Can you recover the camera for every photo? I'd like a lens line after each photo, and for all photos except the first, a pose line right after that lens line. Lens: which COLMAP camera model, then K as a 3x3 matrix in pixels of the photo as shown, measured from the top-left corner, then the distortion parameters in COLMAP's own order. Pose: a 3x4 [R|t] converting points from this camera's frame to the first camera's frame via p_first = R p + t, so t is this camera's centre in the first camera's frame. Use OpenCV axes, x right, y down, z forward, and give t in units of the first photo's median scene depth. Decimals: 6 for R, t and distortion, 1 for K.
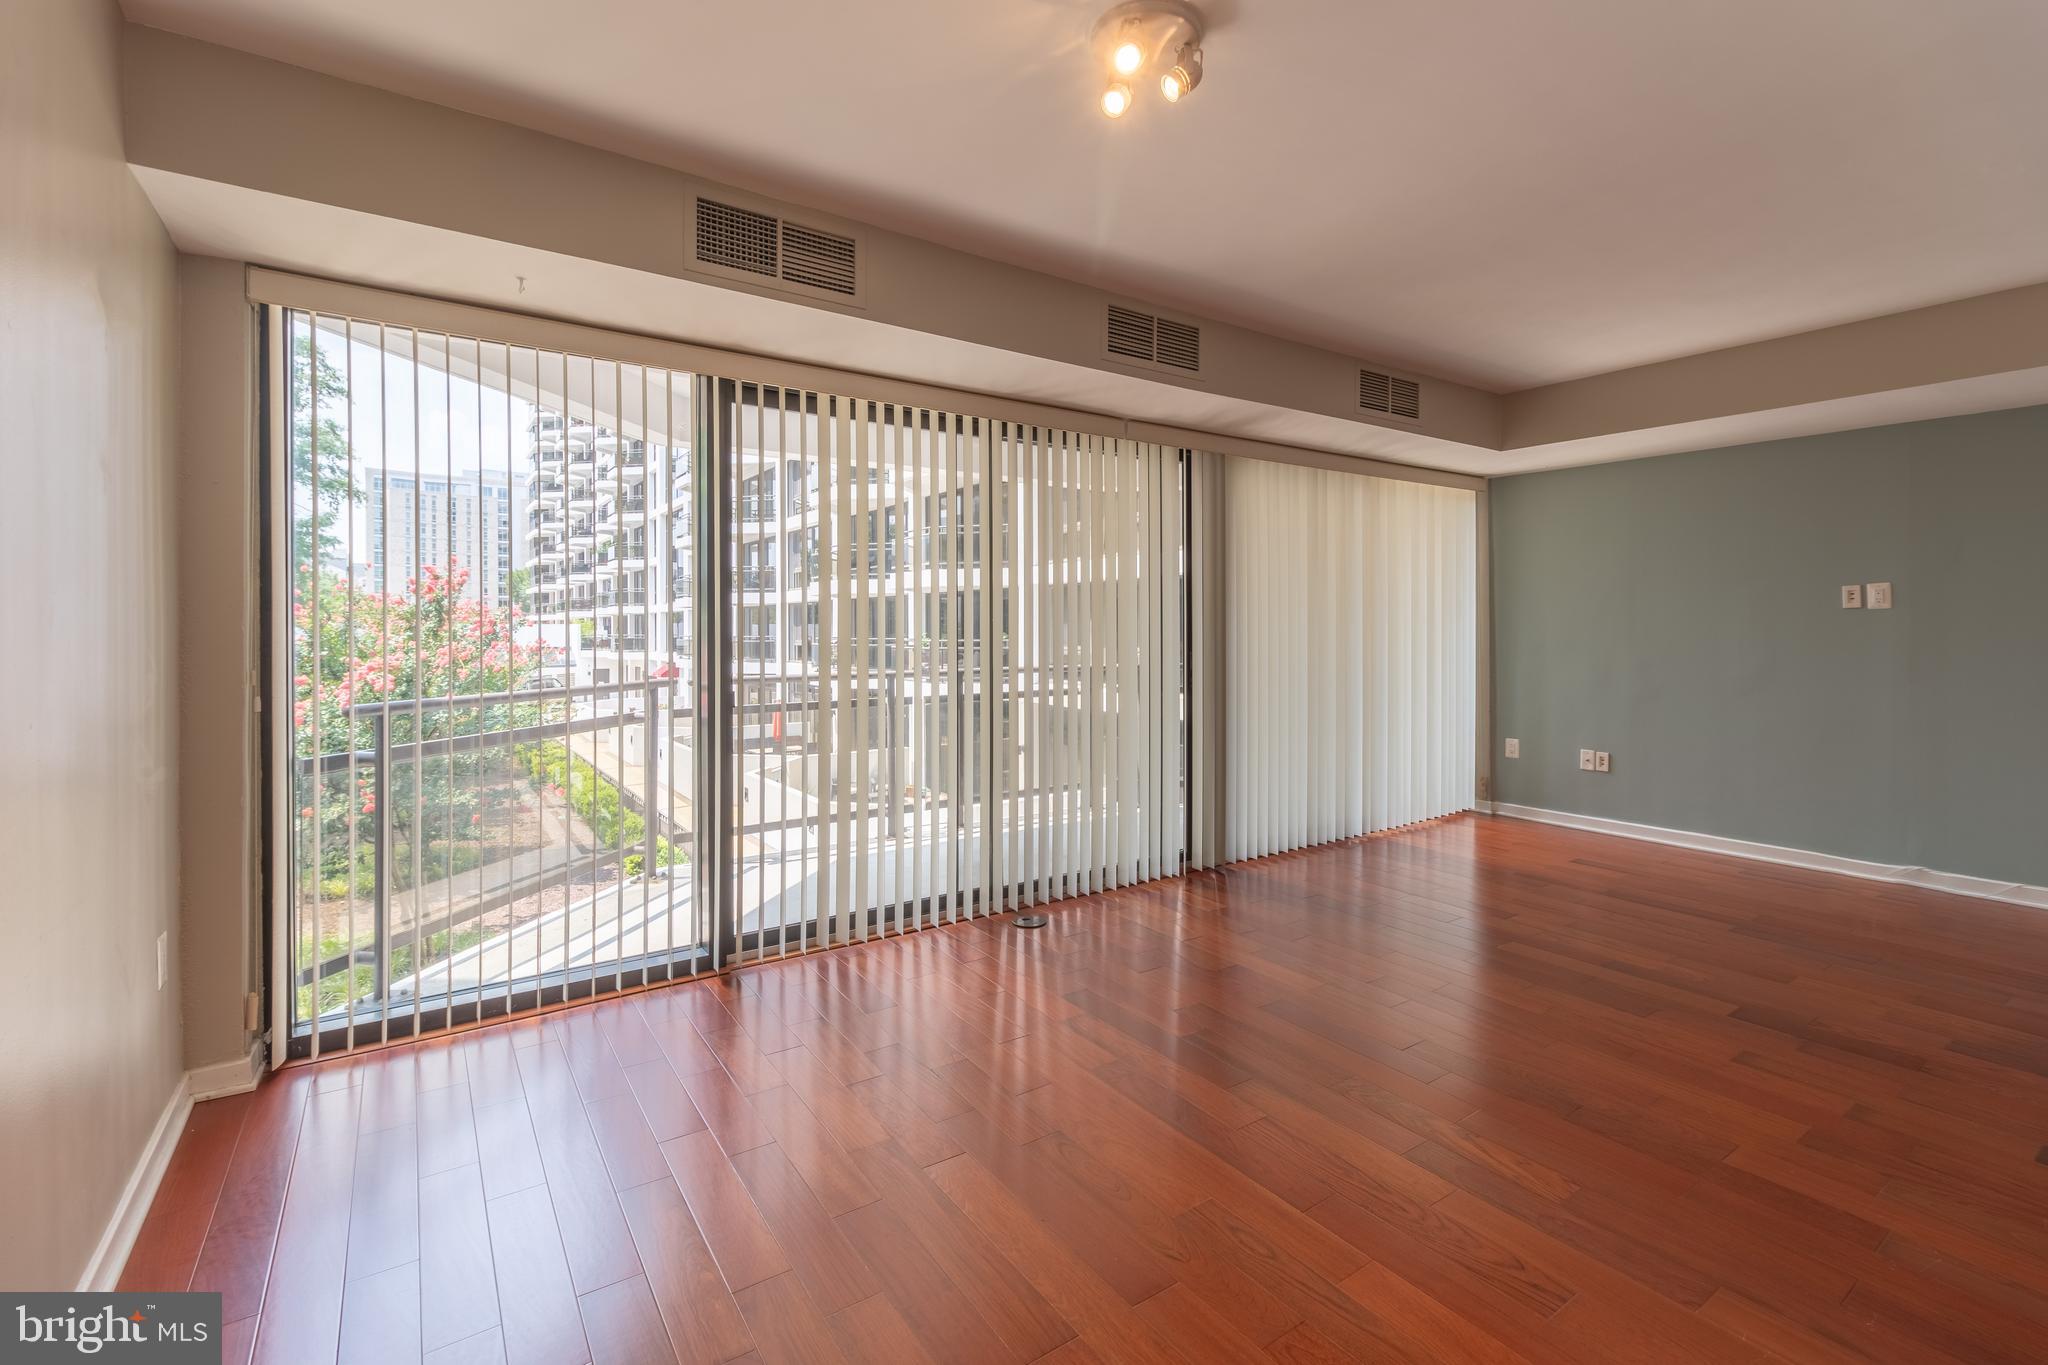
lens RADIAL K [[916.7, 0, 1024.6], [0, 916.7, 630.4], [0, 0, 1]] dist [-0.002174, -0.000021]
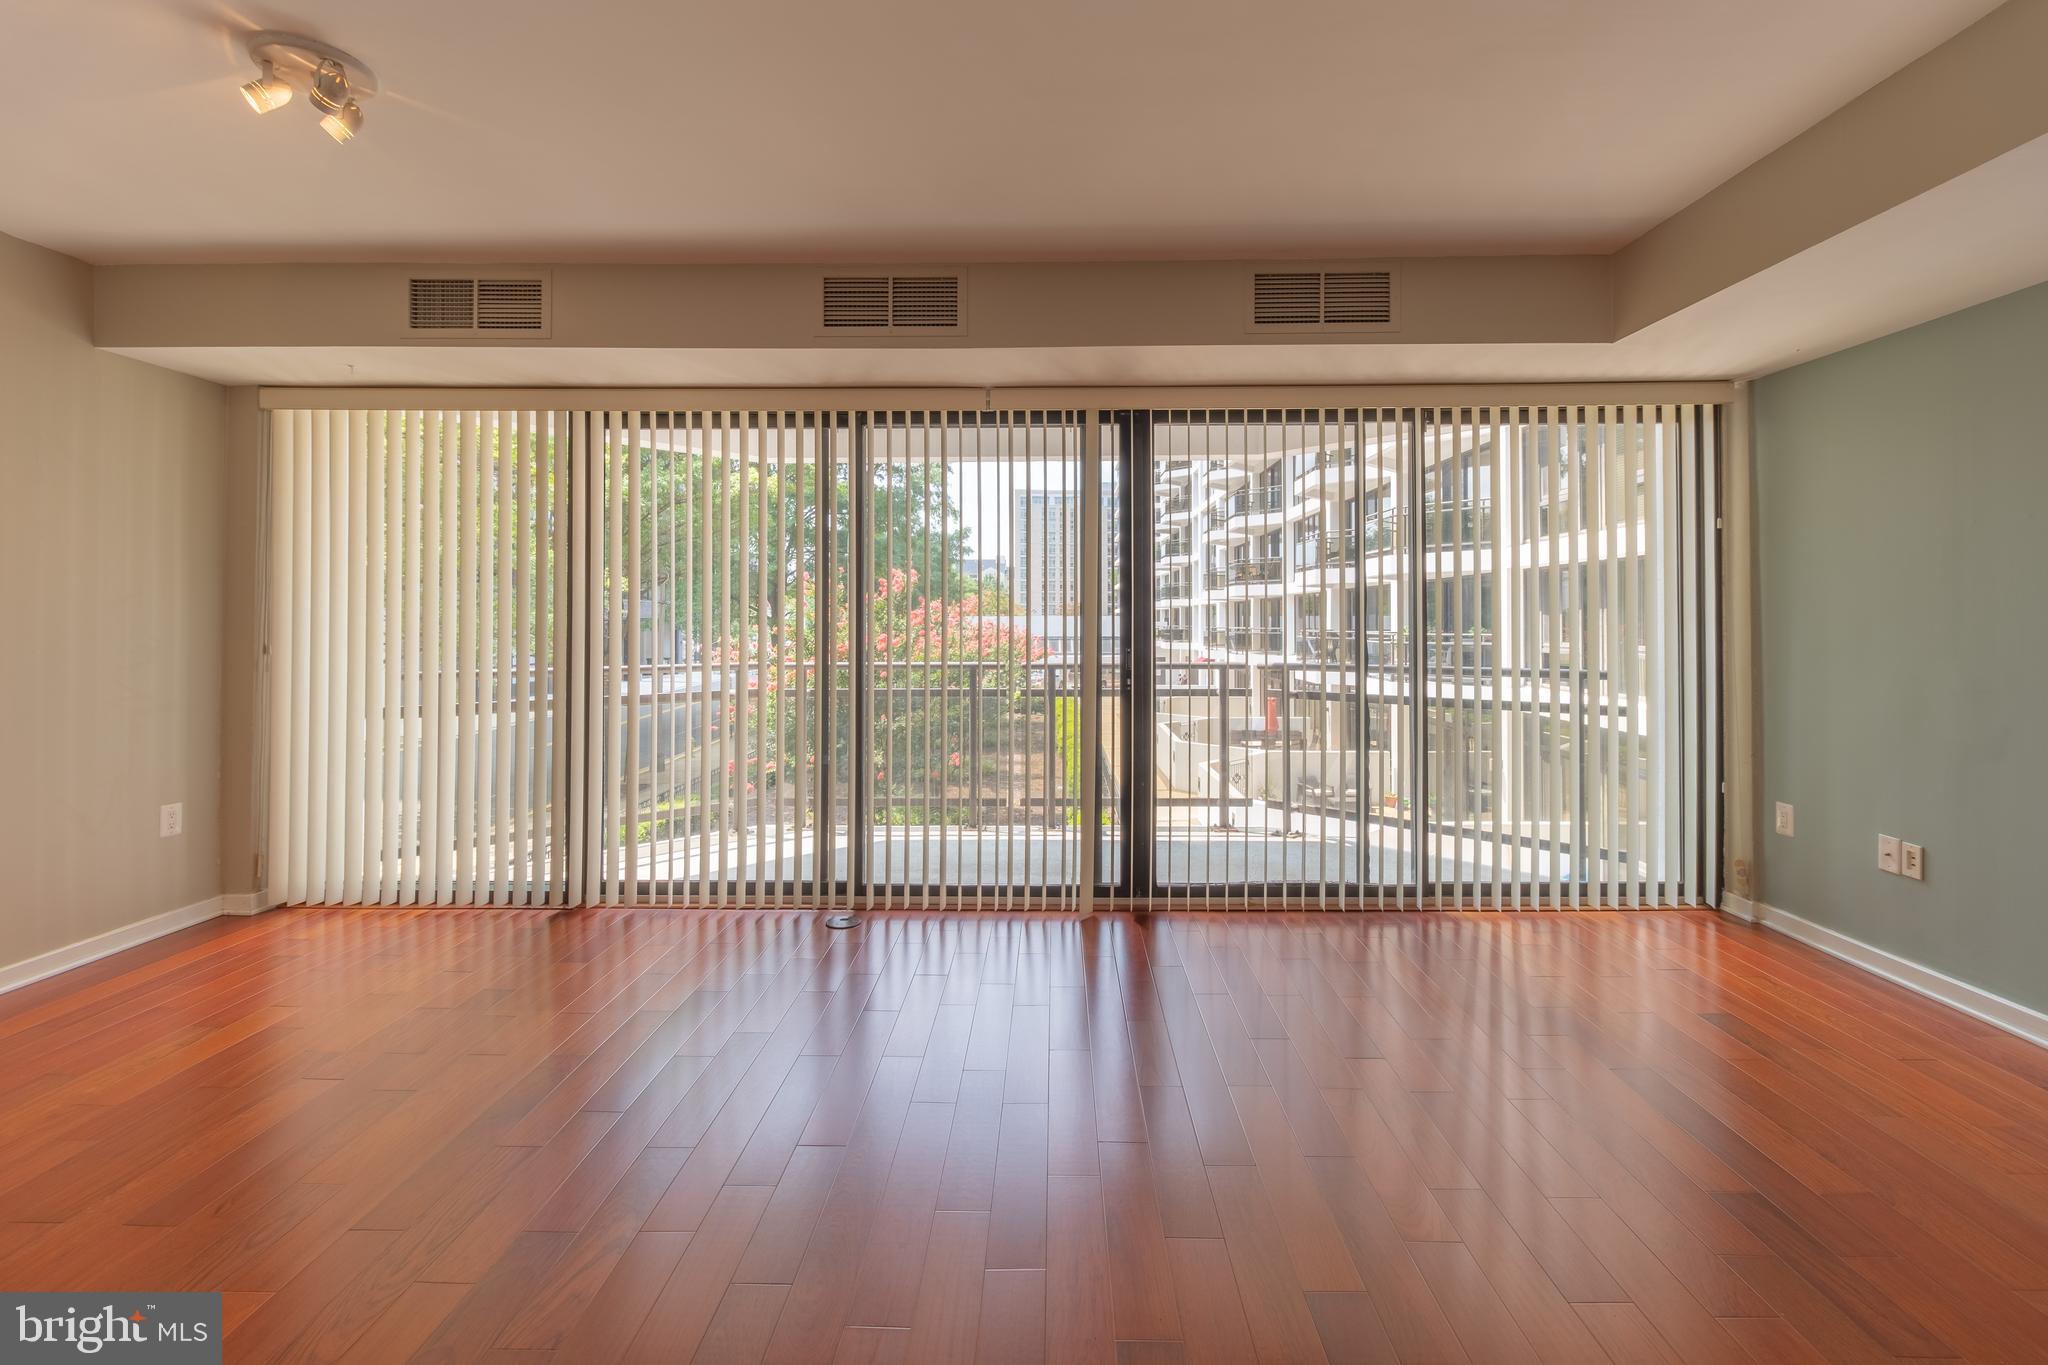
lens RADIAL K [[916.1, 0, 1022.8], [0, 916.1, 612.2], [0, 0, 1]] dist [-0.001868, -0.000090]
pose [[0.810427, -0.002564, -0.585834, 0.097377], [-0.003943, 0.999944, -0.009831, -0.000119], [0.585826, 0.010277, 0.810372, 0.042816]]
